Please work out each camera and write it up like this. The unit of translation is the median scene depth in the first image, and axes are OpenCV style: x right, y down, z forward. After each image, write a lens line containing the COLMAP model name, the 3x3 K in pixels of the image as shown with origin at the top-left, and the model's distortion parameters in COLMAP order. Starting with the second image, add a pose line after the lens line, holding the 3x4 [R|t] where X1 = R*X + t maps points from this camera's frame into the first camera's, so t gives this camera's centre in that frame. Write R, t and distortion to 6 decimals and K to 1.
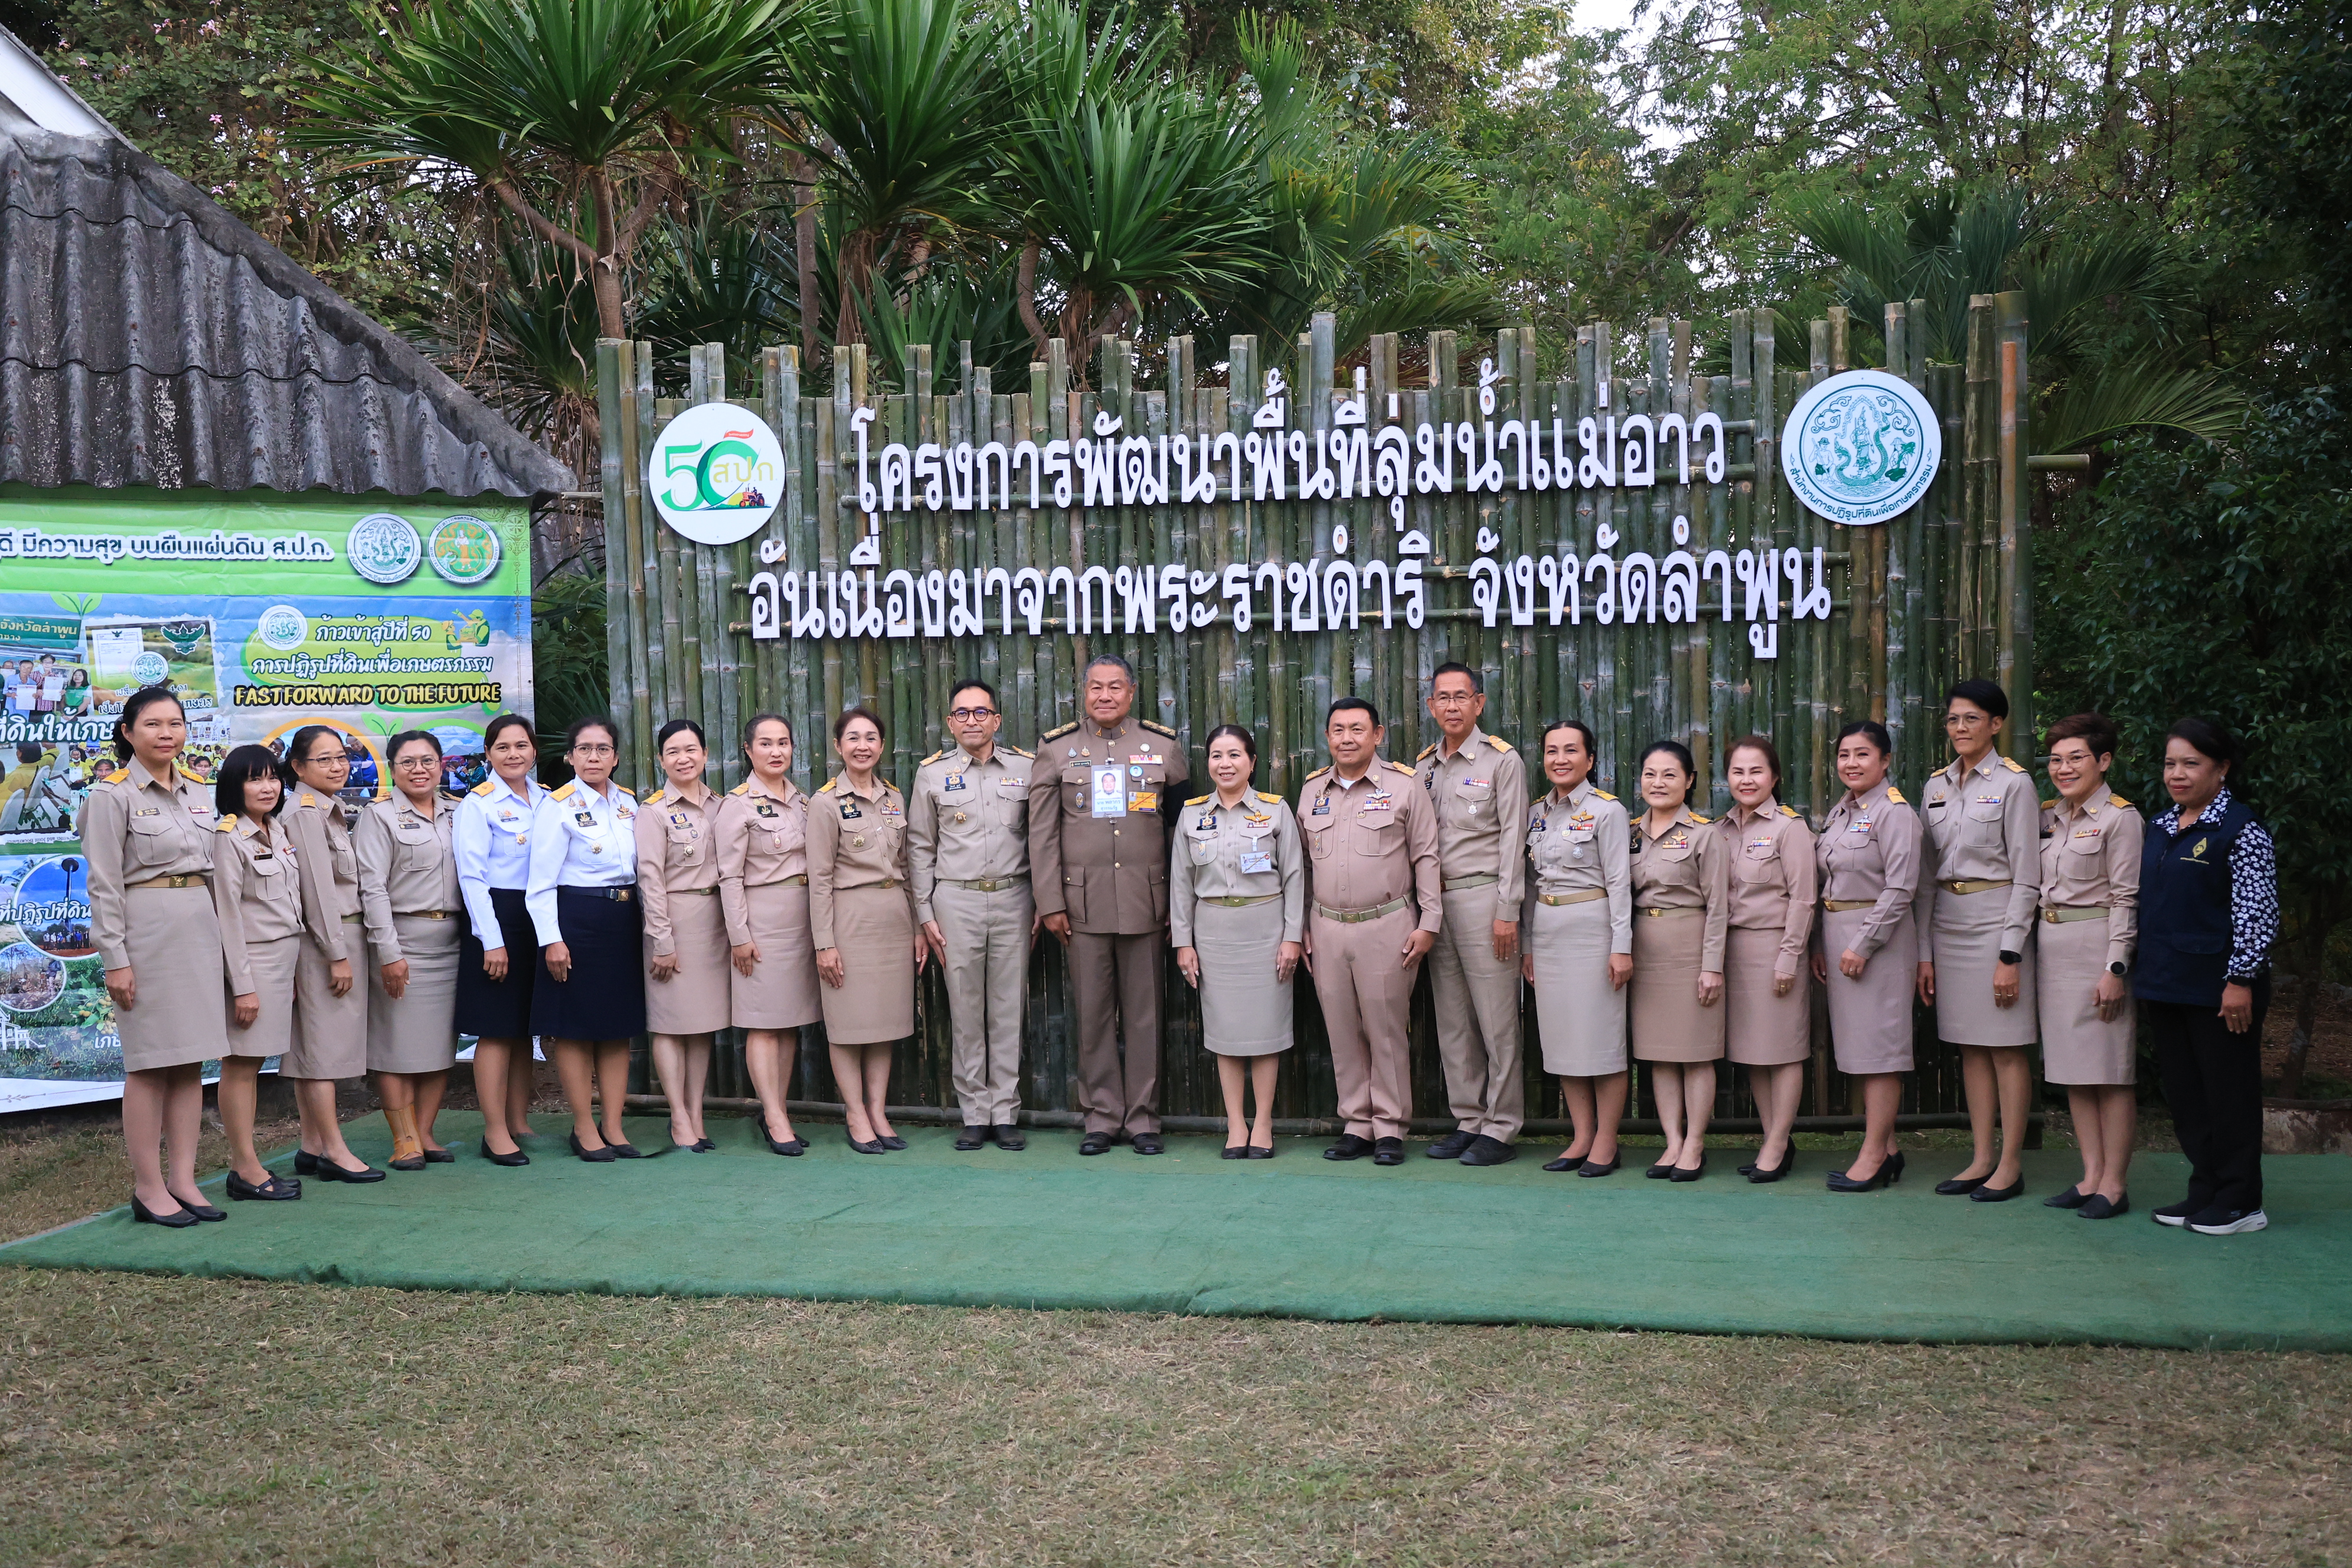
lens RADIAL K [[2345.8, 0, 1176.2], [0, 2345.8, 786.9], [0, 0, 1]] dist [0.012643, 0.000000]
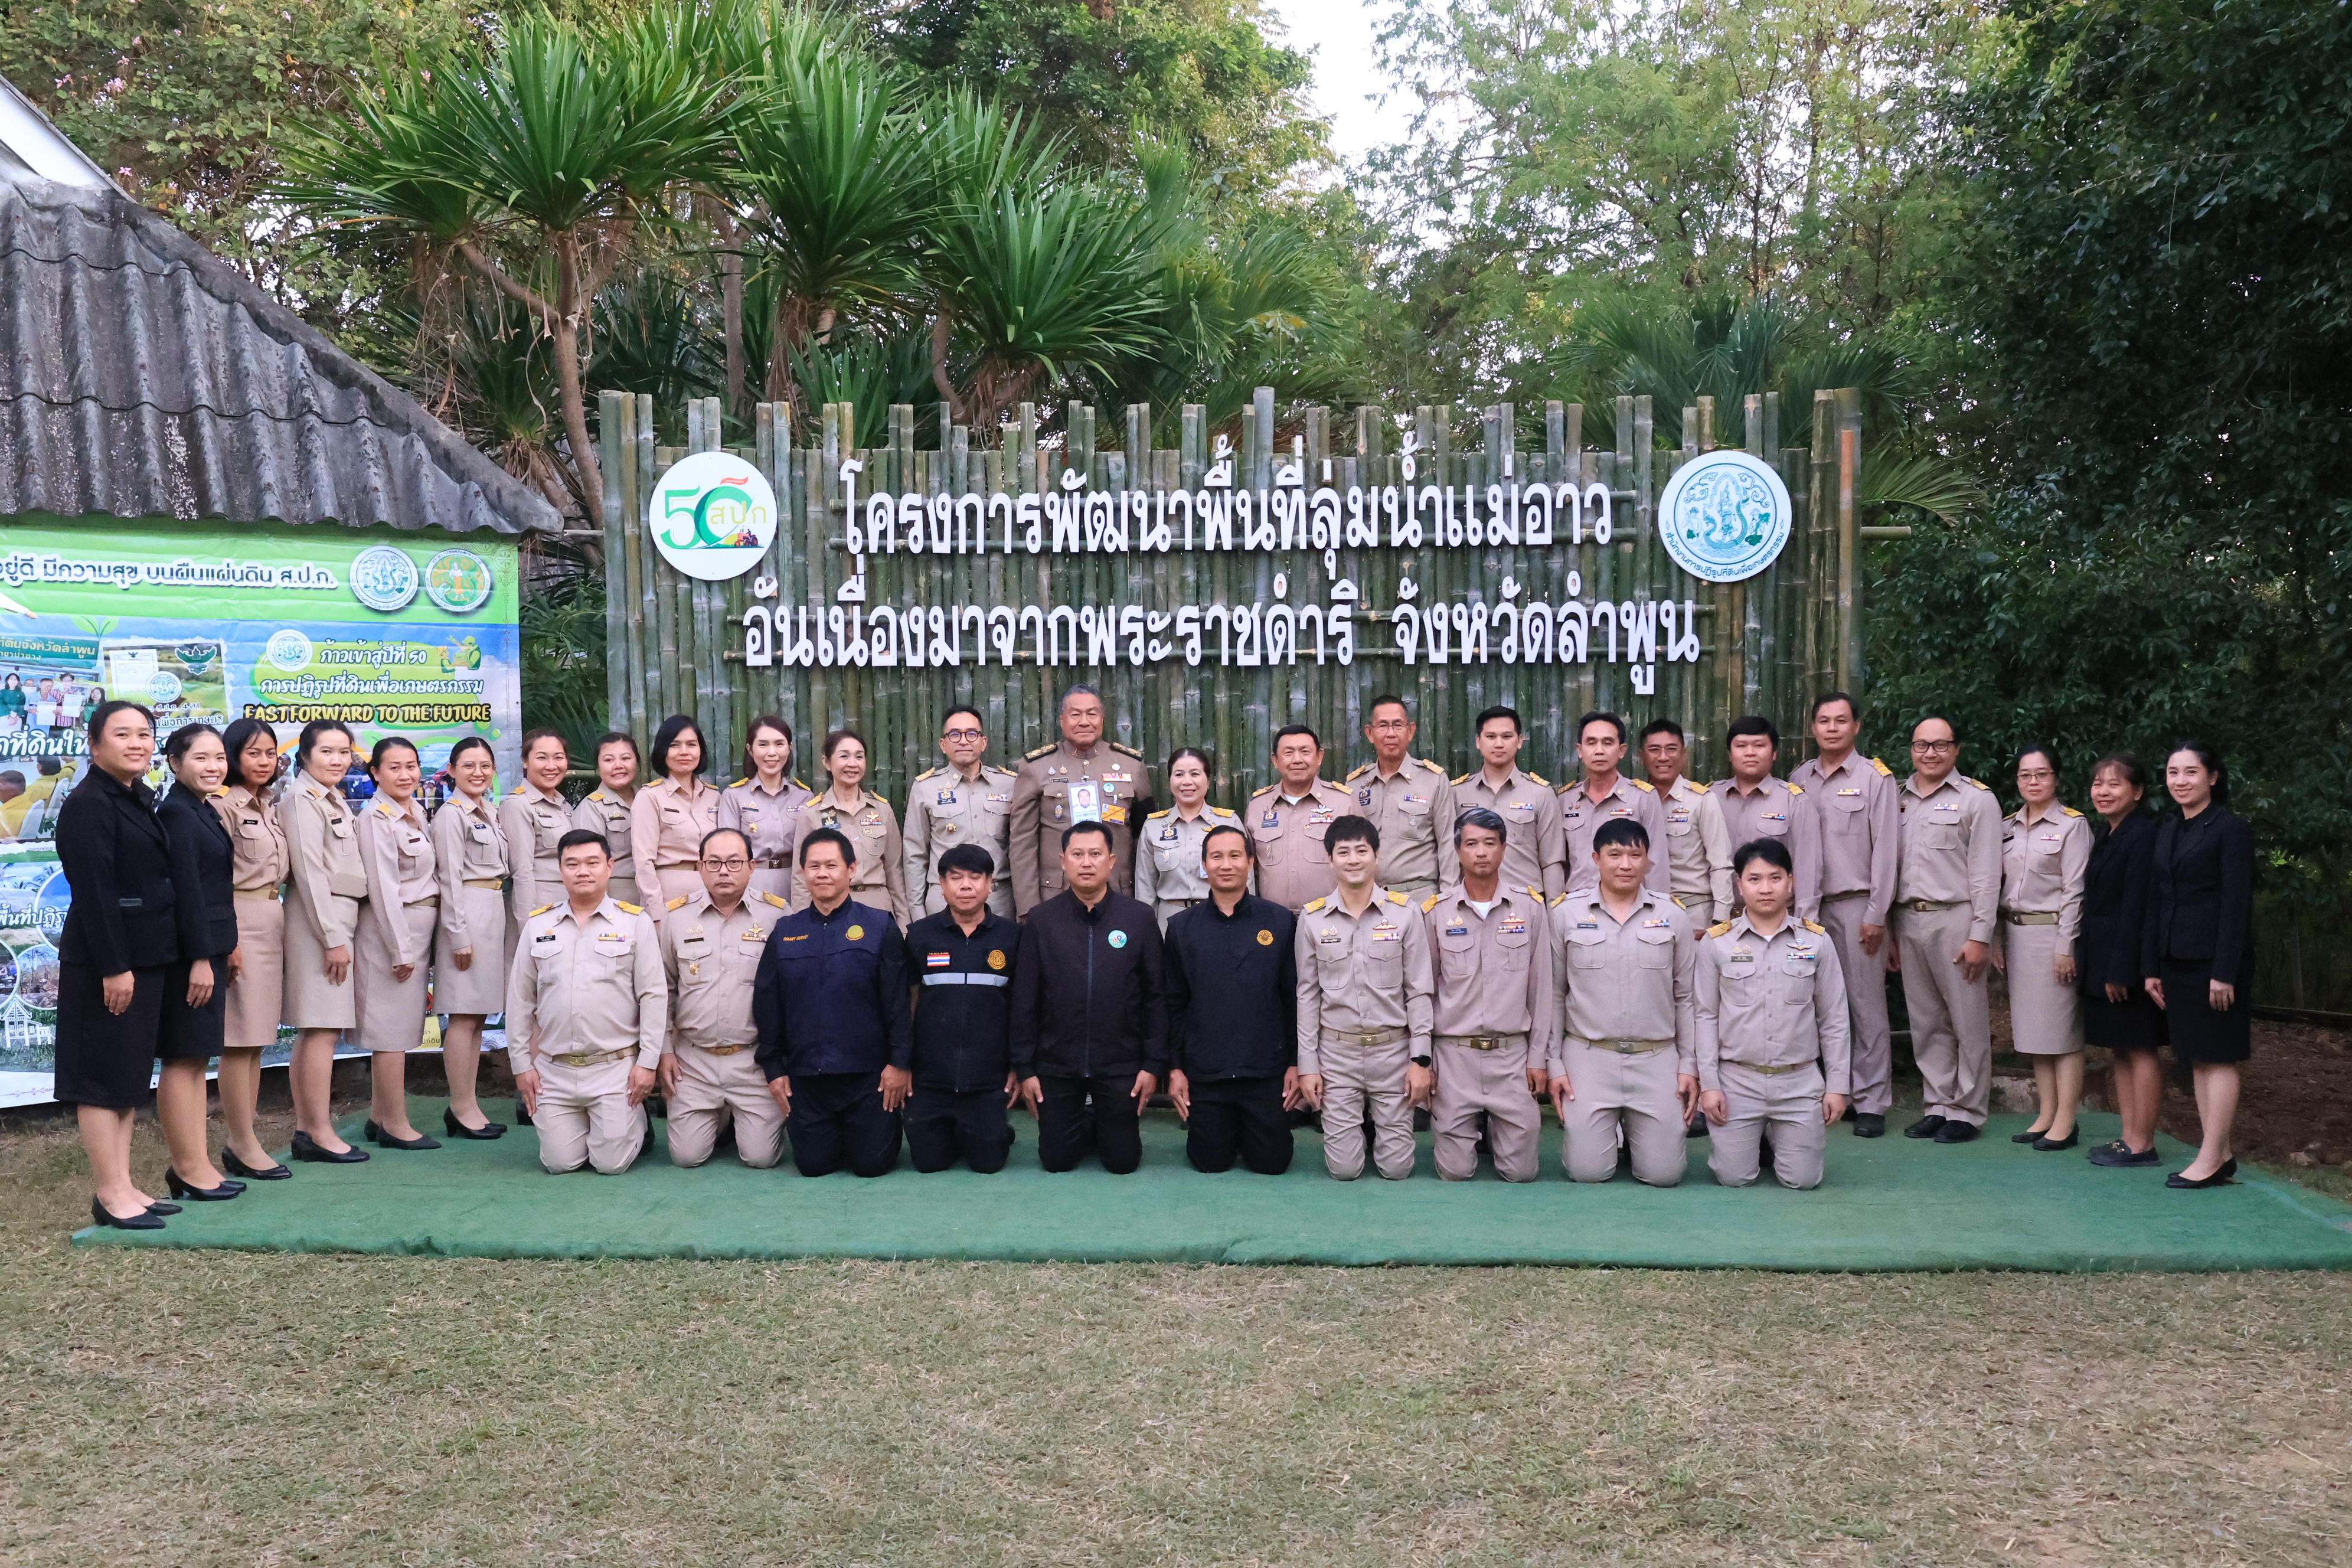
lens RADIAL K [[2109.7, 0, 1202.7], [0, 2109.7, 786.1], [0, 0, 1]] dist [0.000800, 0.013241]
pose [[0.991591, 0.005786, 0.129284, -0.099783], [-0.004577, 0.999943, -0.009645, 0.001909], [-0.129332, 0.008972, 0.991561, -0.011844]]
